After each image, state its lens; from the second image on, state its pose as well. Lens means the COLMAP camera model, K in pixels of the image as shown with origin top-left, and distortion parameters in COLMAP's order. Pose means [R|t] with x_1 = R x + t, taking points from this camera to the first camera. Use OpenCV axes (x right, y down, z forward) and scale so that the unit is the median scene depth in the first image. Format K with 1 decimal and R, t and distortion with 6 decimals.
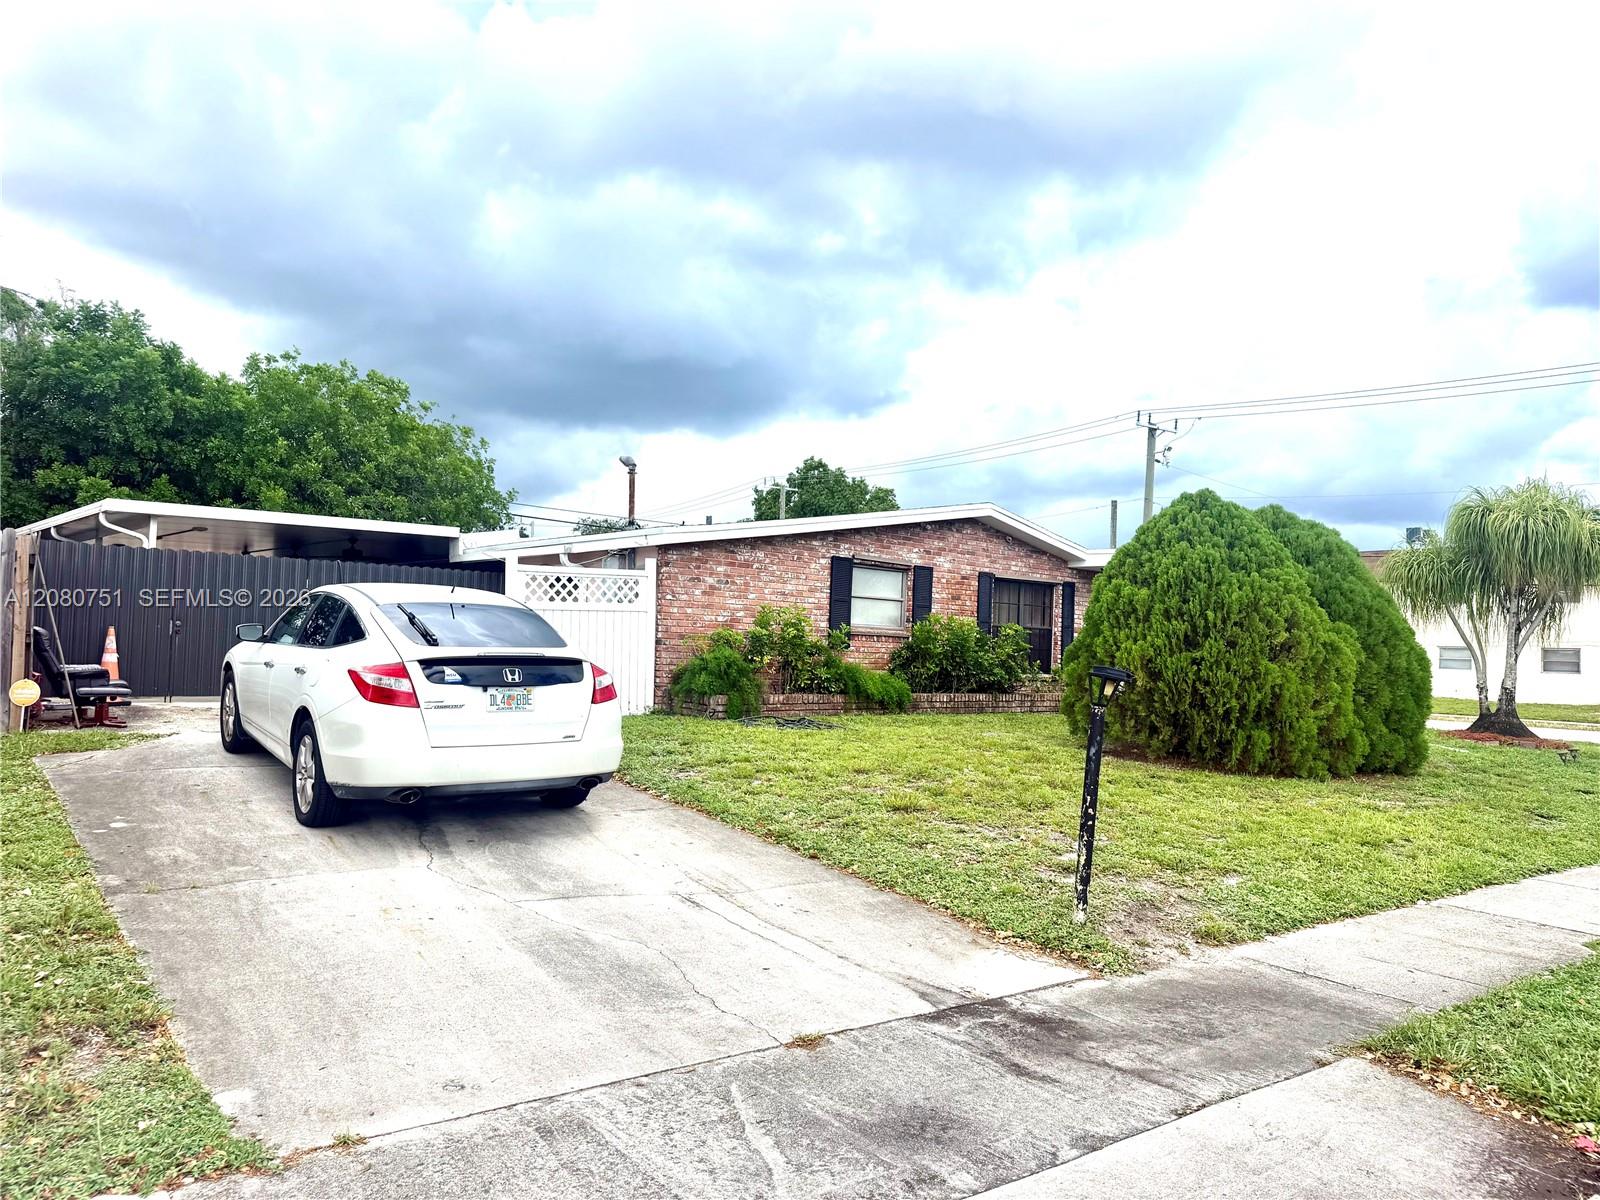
lens RADIAL K [[1122.8, 0, 800.5], [0, 1122.8, 612.2], [0, 0, 1]] dist [0.111496, -0.174489]
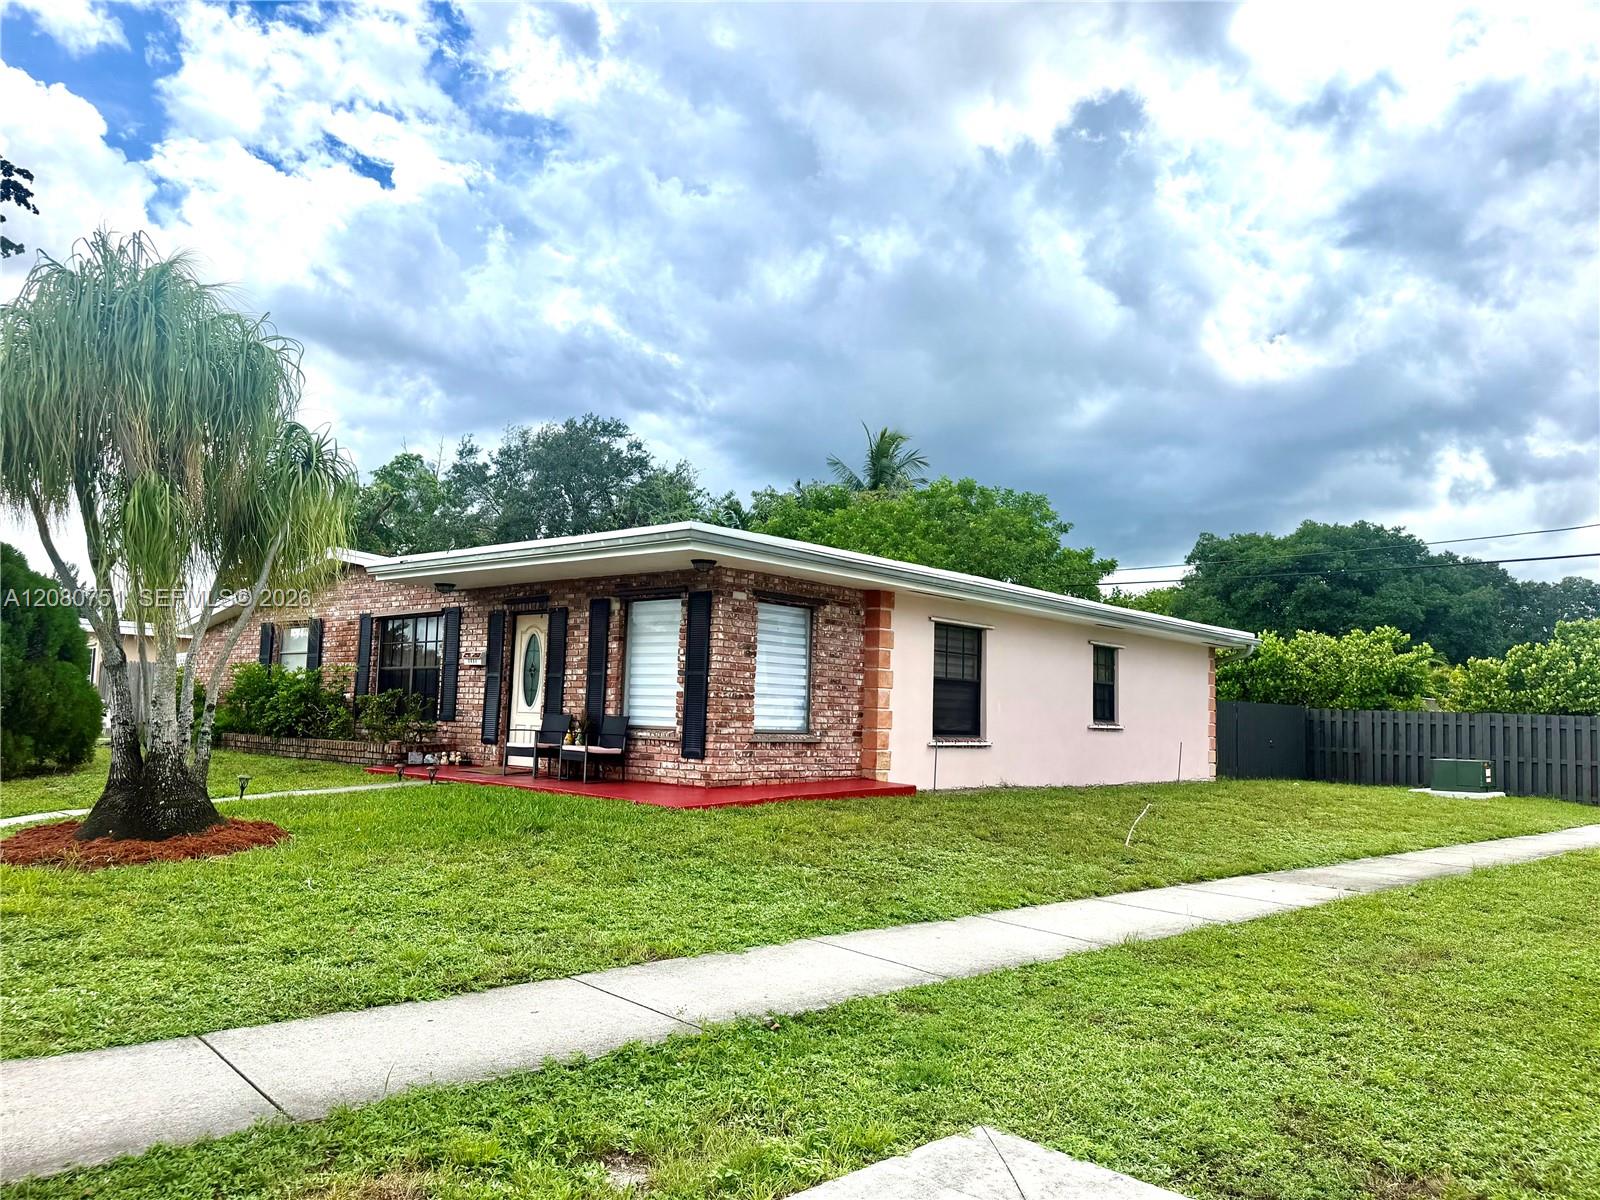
lens RADIAL K [[1122.8, 0, 800.5], [0, 1122.8, 612.2], [0, 0, 1]] dist [0.111496, -0.174489]
pose [[0.091933, -0.125558, -0.987818, 1.189358], [0.004825, 0.992063, -0.125649, 0.088791], [0.995754, 0.006785, 0.091809, 1.322383]]
